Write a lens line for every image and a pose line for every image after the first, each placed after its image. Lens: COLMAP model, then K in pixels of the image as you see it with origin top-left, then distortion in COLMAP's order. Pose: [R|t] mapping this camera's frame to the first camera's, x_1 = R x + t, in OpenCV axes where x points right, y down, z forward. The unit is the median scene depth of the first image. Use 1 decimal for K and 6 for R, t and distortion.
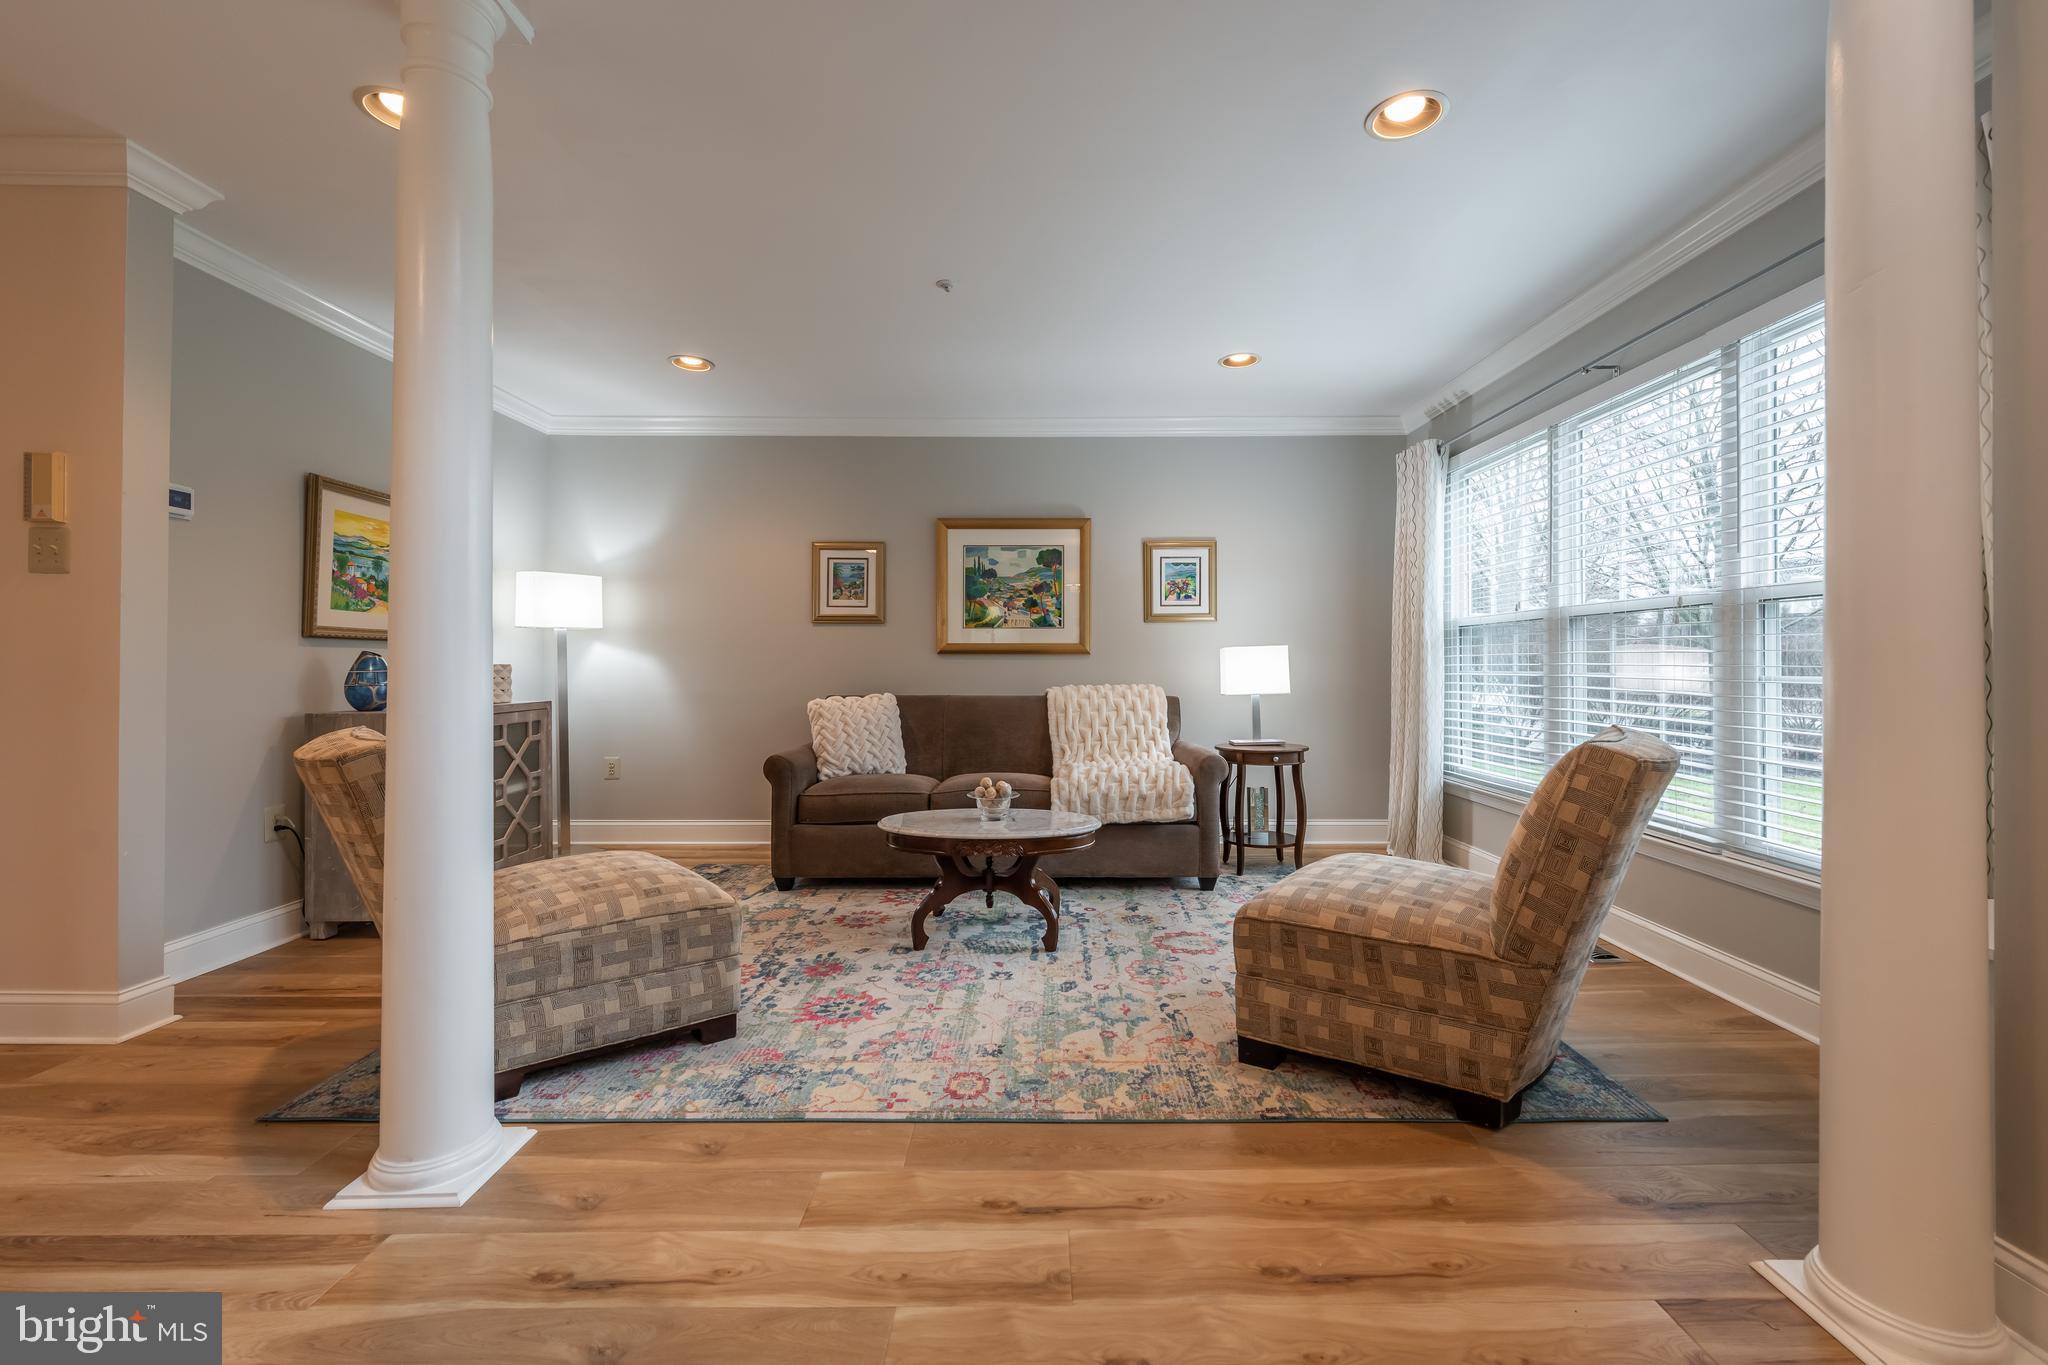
lens RADIAL K [[829.4, 0, 1029.0], [0, 829.4, 667.2], [0, 0, 1]] dist [0.001467, -0.001823]
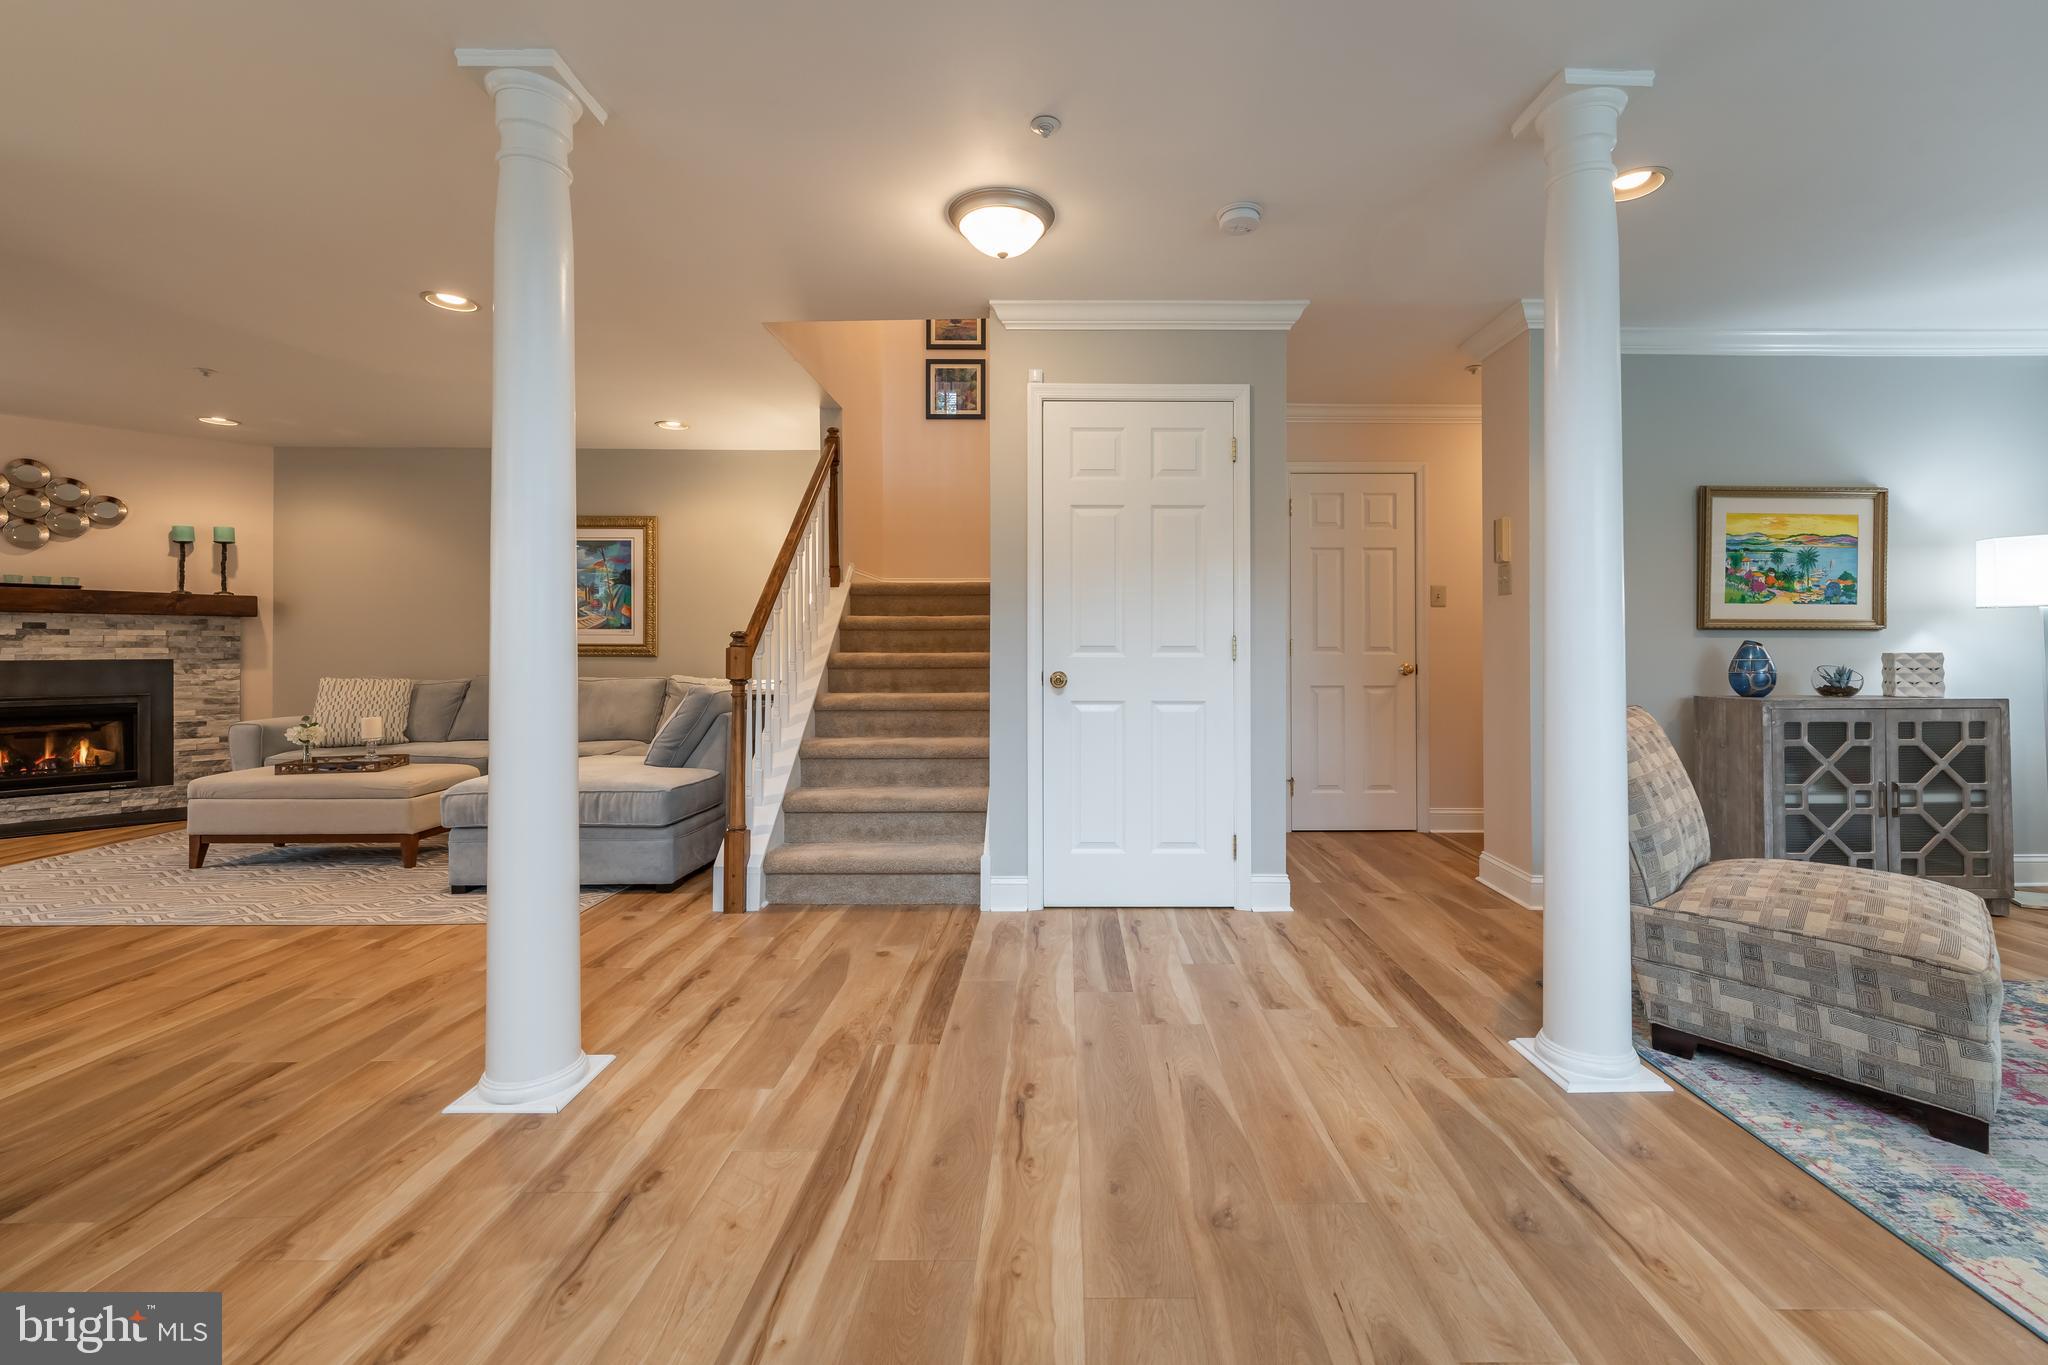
lens RADIAL K [[829.4, 0, 1088.7], [0, 829.4, 651.2], [0, 0, 1]] dist [0.001467, -0.001823]
pose [[0.036311, -0.000487, -0.999340, 0.376591], [-0.004009, 0.999992, -0.000633, -0.002478], [0.999332, 0.004030, 0.036309, 0.172447]]
